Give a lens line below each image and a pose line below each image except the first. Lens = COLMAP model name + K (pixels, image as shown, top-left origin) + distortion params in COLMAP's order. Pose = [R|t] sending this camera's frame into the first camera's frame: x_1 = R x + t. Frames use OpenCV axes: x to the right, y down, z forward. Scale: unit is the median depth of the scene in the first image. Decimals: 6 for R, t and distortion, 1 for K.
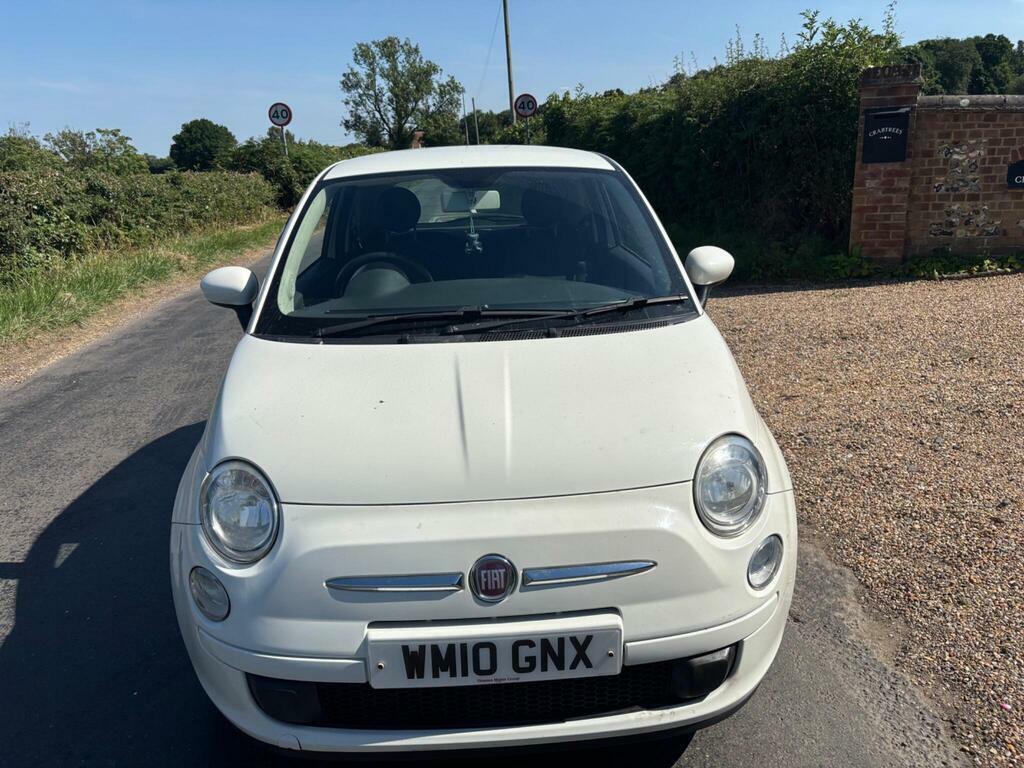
lens RADIAL K [[765.9, 0, 501.2], [0, 765.9, 375.5], [0, 0, 1]] dist [0.014796, -0.020112]
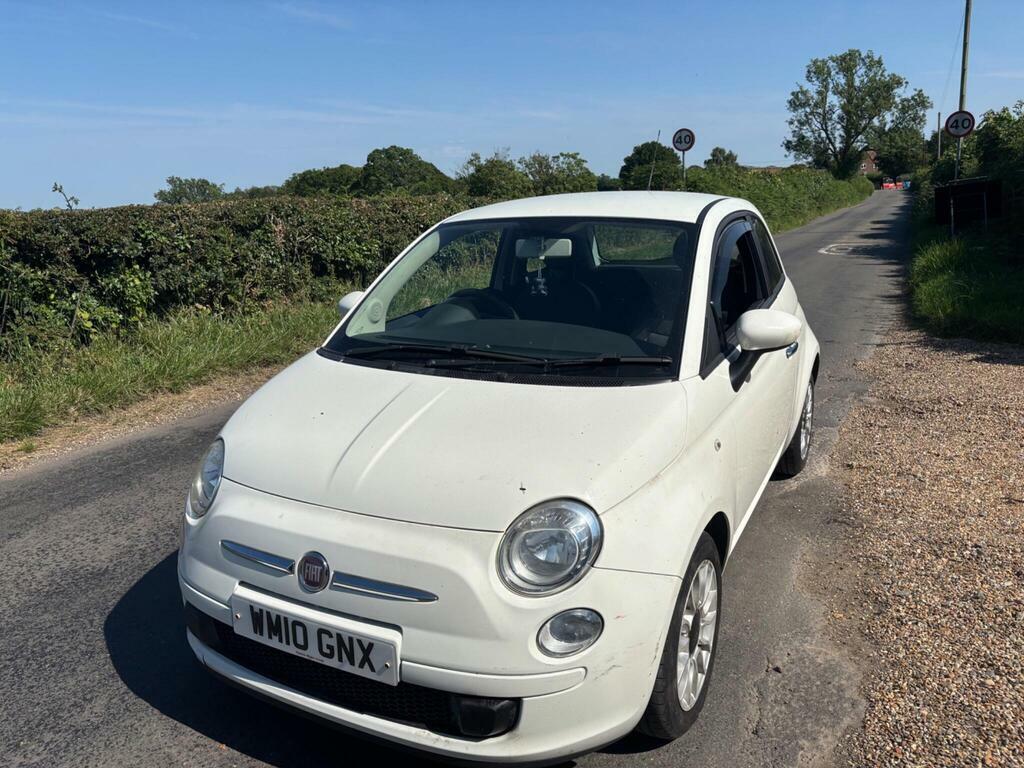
lens RADIAL K [[765.9, 0, 505.3], [0, 765.9, 391.1], [0, 0, 1]] dist [0.014796, -0.020112]
pose [[0.860785, 0.139977, -0.489342, 0.481380], [-0.143179, 0.989208, 0.031104, -0.057429], [0.488415, 0.043289, 0.871537, 0.054094]]
